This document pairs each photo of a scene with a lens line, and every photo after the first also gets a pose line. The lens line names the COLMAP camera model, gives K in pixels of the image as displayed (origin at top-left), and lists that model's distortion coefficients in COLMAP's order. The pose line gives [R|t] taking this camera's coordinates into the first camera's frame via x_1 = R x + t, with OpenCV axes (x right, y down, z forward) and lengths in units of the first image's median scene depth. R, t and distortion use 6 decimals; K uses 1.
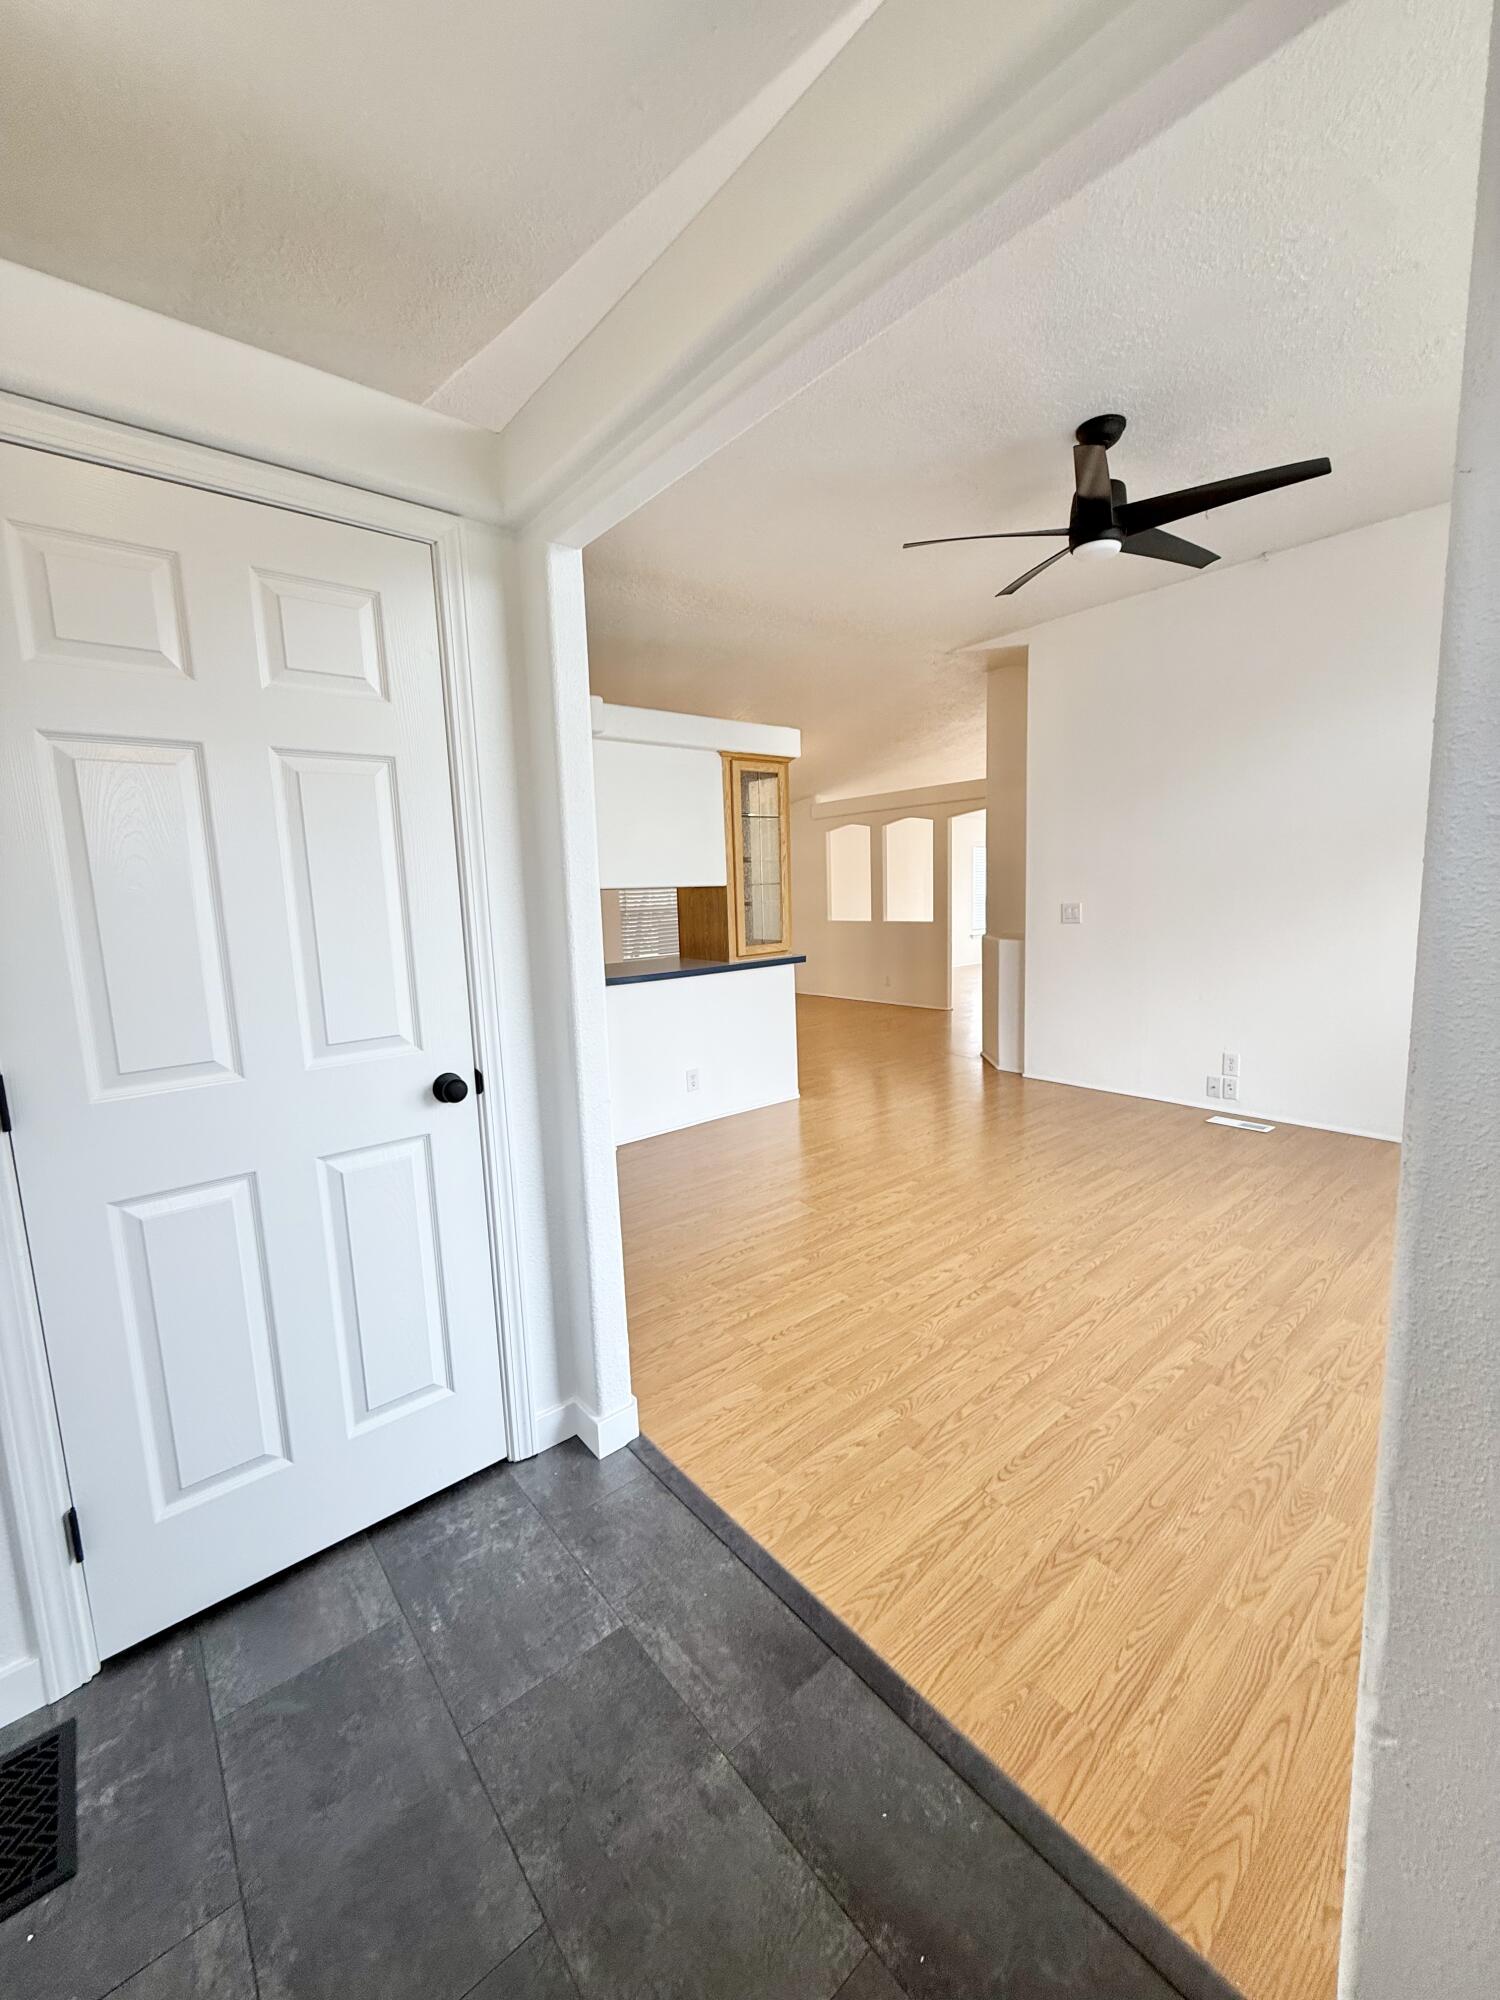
lens RADIAL K [[795.3, 0, 752.4], [0, 795.3, 999.1], [0, 0, 1]] dist [-0.000127, 0.000108]
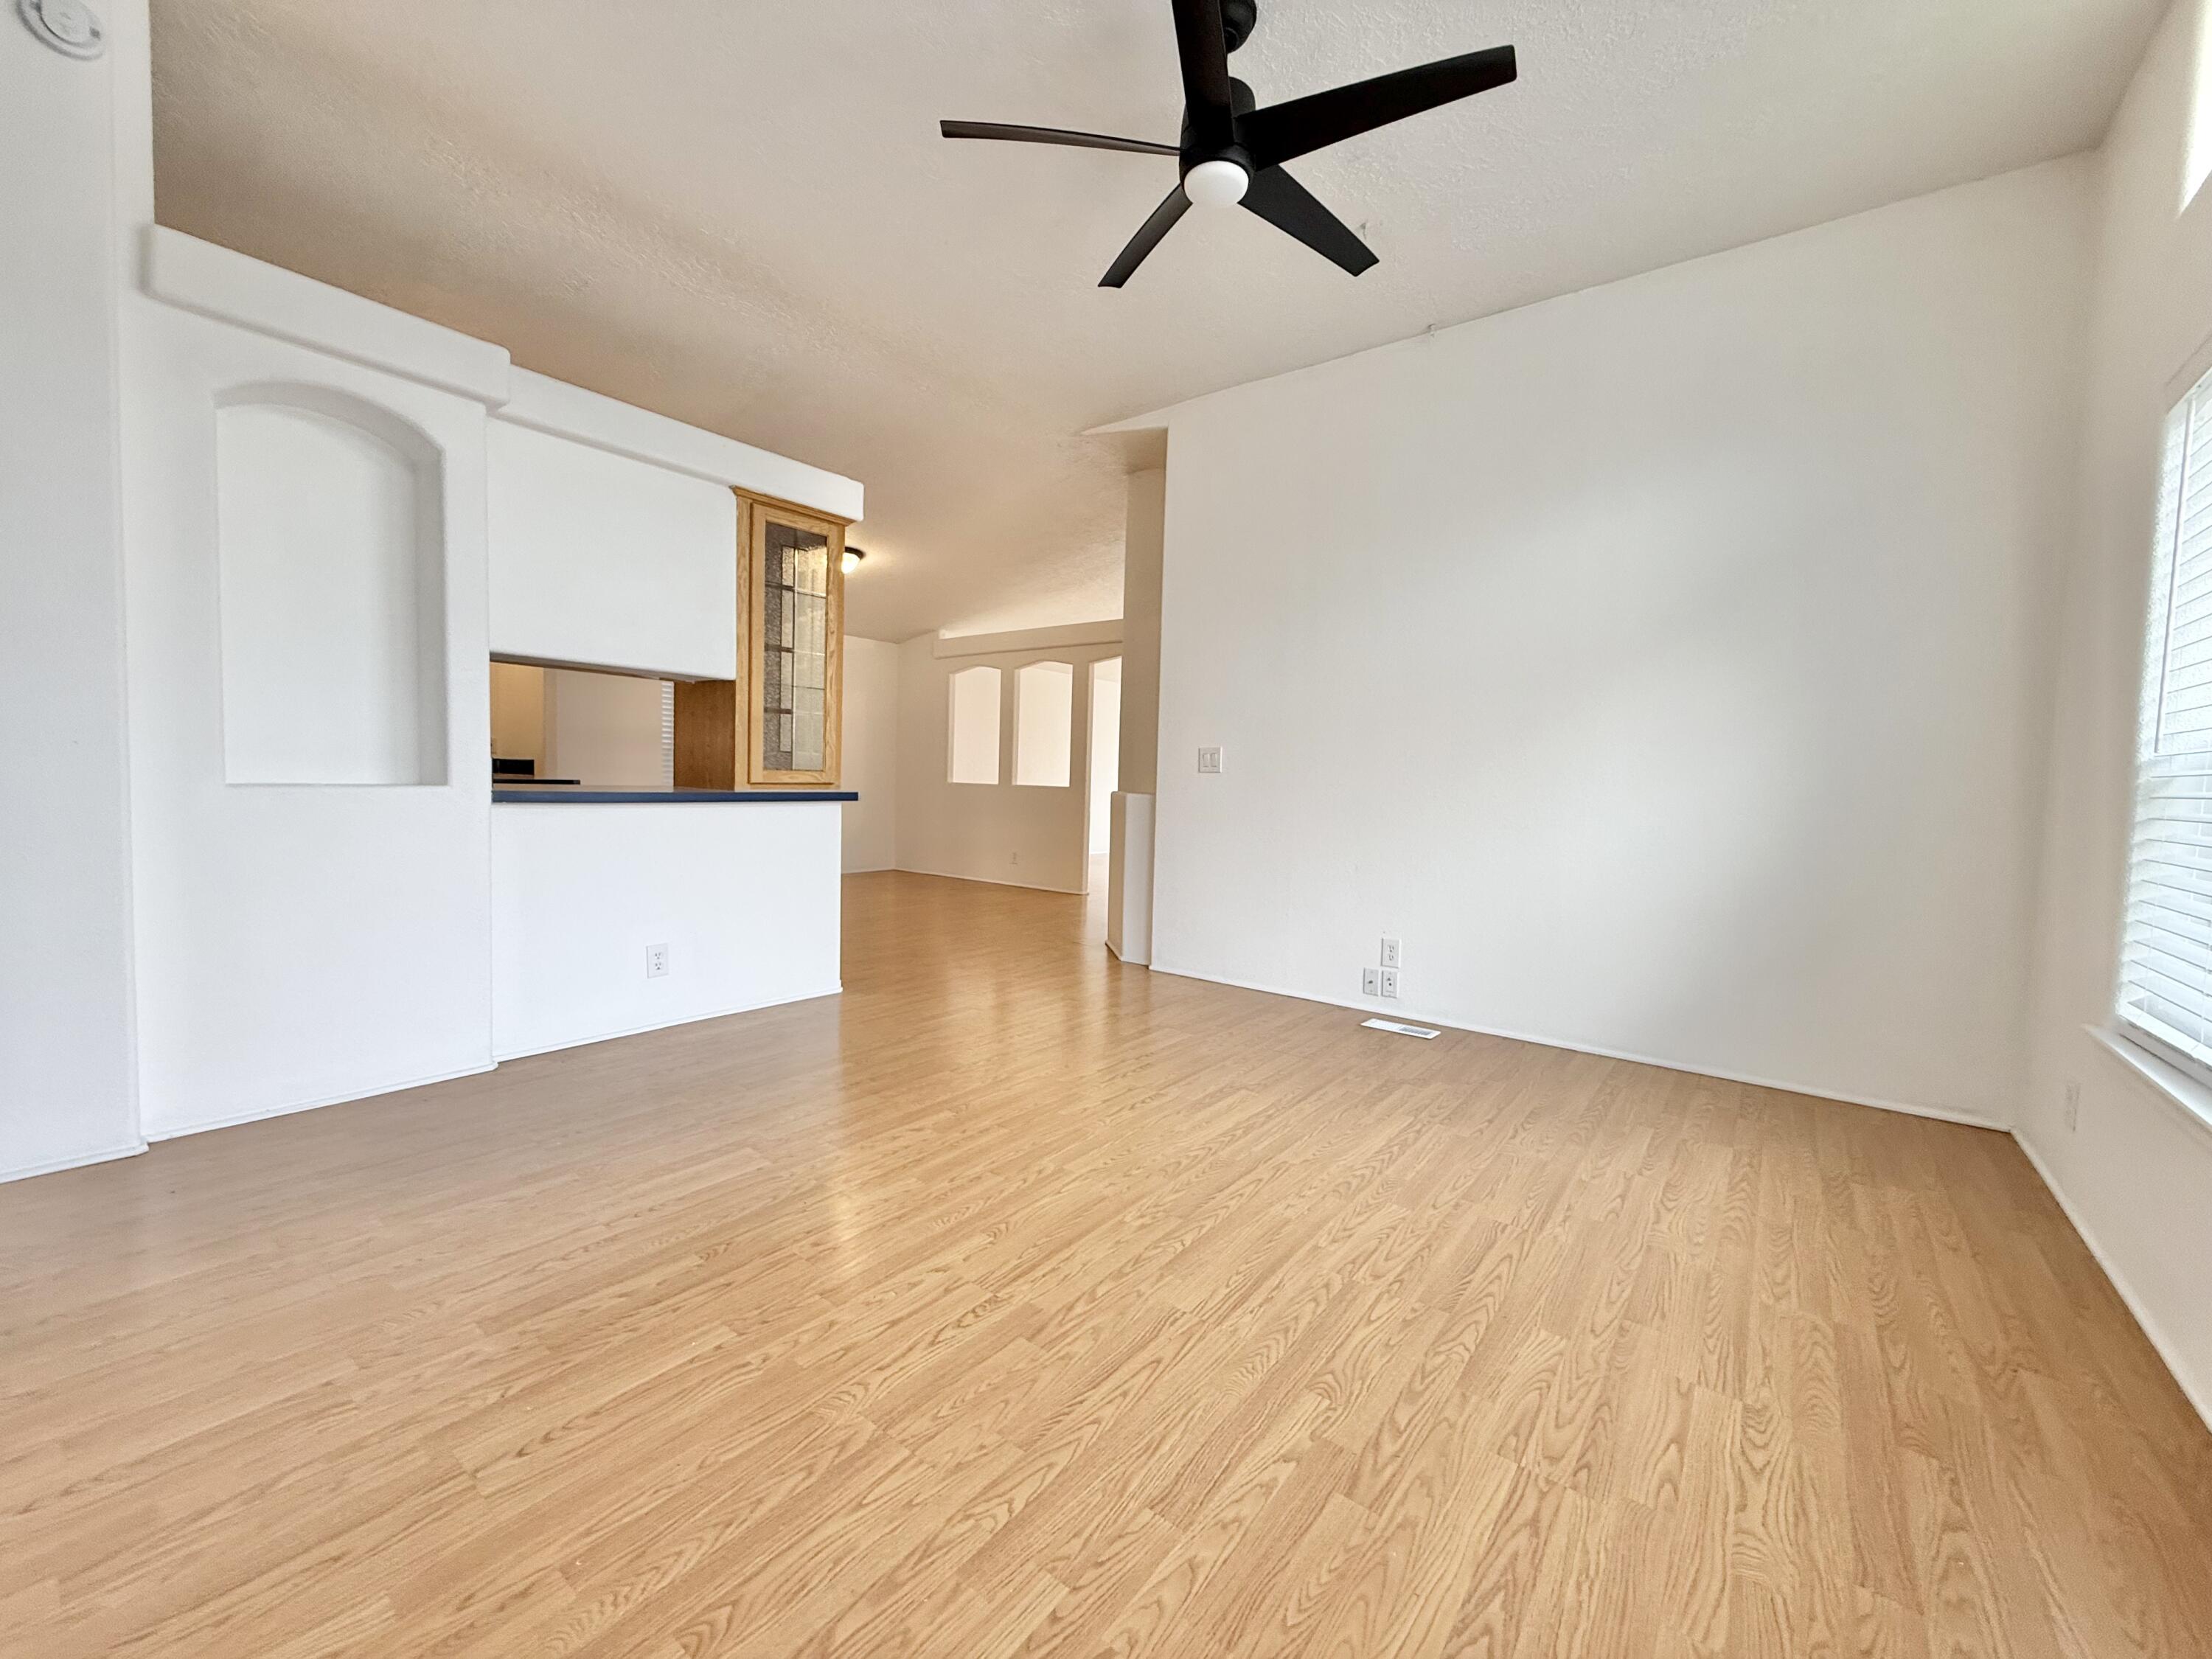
lens RADIAL K [[879.6, 0, 1103.1], [0, 879.6, 829.9], [0, 0, 1]] dist [-0.000127, 0.000108]
pose [[0.975595, 0.051679, 0.213412, 0.162545], [-0.034274, 0.995836, -0.084470, 0.055602], [-0.216888, 0.075094, 0.973304, 0.252962]]
